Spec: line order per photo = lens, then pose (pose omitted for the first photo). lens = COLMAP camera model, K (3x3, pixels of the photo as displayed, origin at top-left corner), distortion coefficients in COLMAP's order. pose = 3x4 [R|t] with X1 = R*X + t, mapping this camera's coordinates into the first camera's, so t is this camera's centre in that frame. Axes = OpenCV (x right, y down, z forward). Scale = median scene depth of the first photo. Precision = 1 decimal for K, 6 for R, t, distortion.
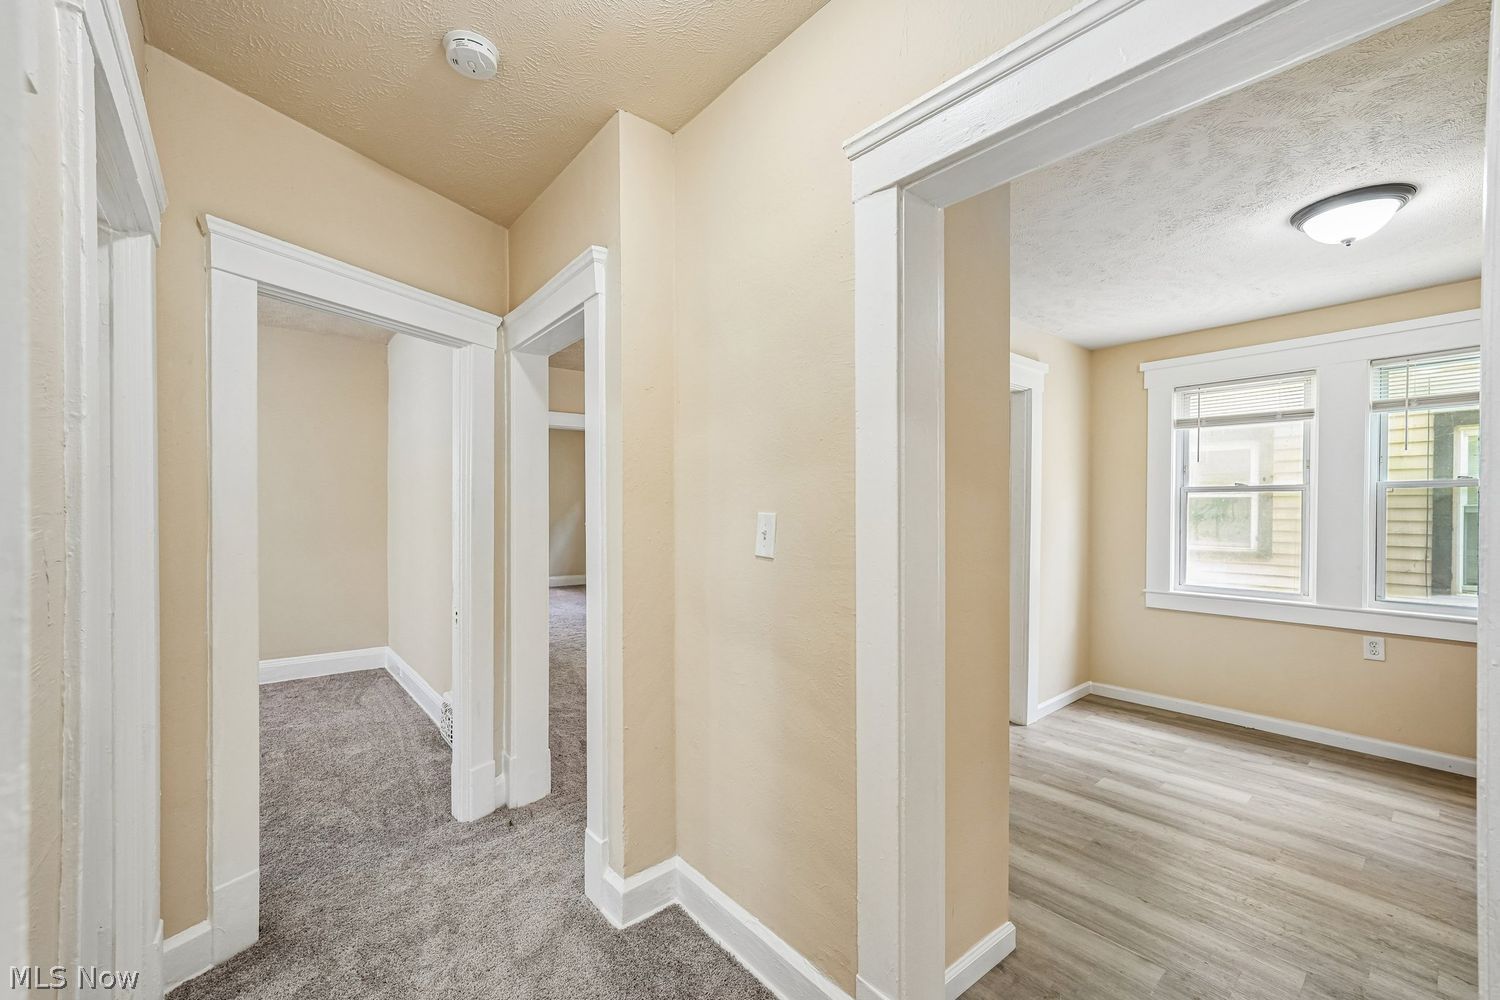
lens RADIAL K [[603.2, 0, 754.5], [0, 603.2, 513.6], [0, 0, 1]] dist [0.001356, 0.002044]
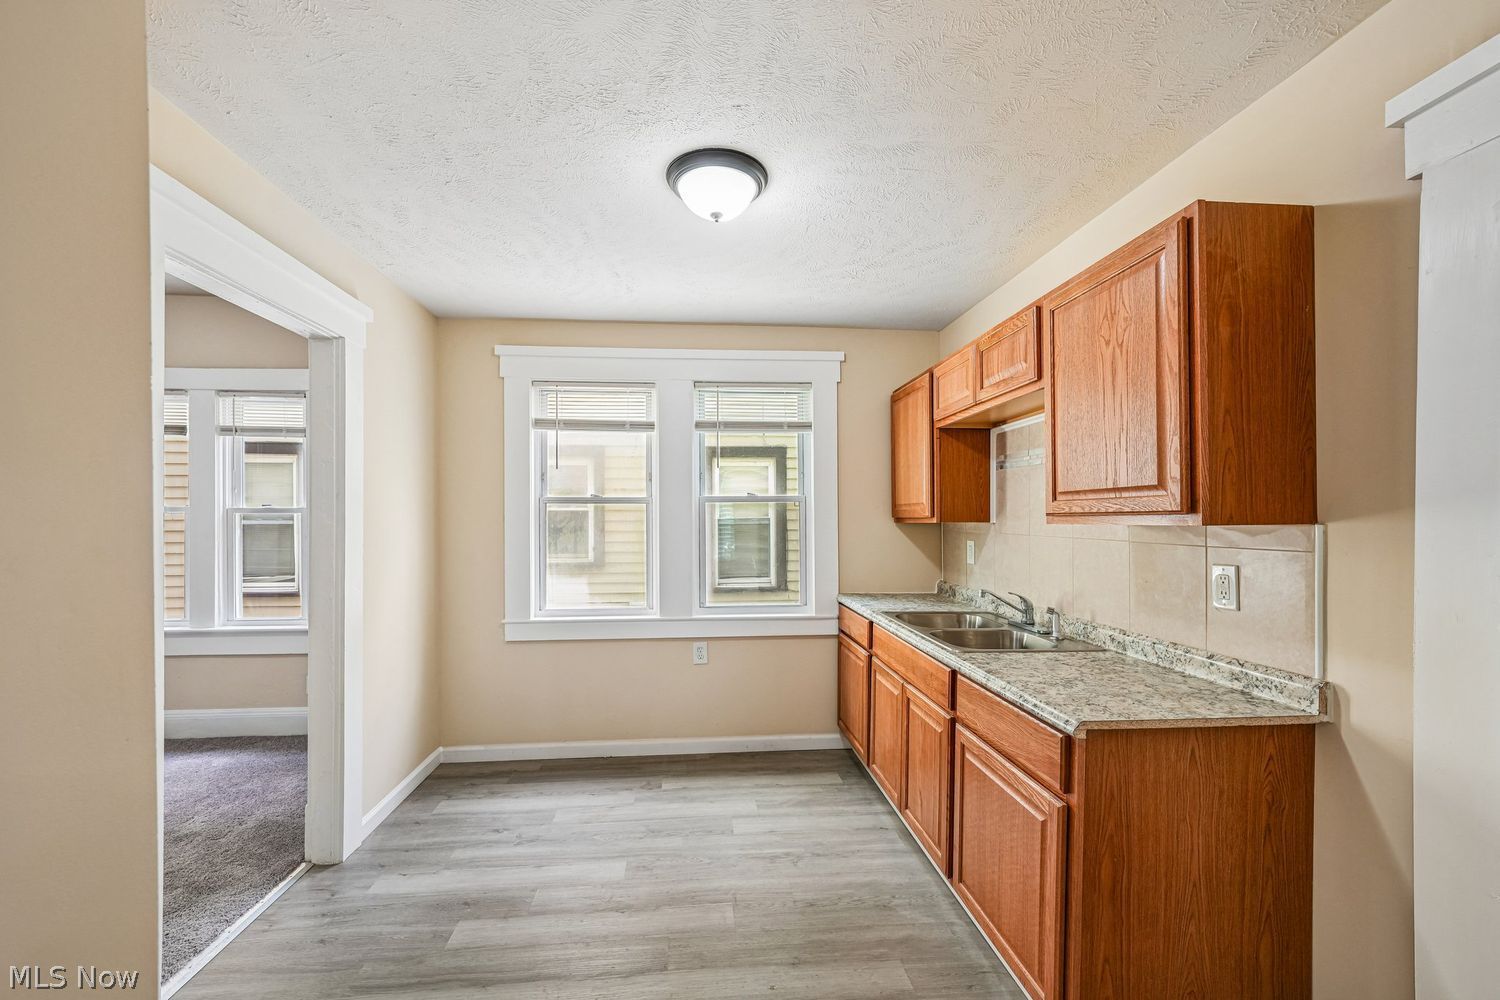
lens RADIAL K [[603.2, 0, 747.1], [0, 603.2, 525.2], [0, 0, 1]] dist [0.001356, 0.002044]
pose [[0.561722, -0.010297, 0.827262, 0.174816], [0.010474, 0.999931, 0.005334, -0.005575], [-0.827260, 0.005669, 0.561791, 0.299311]]
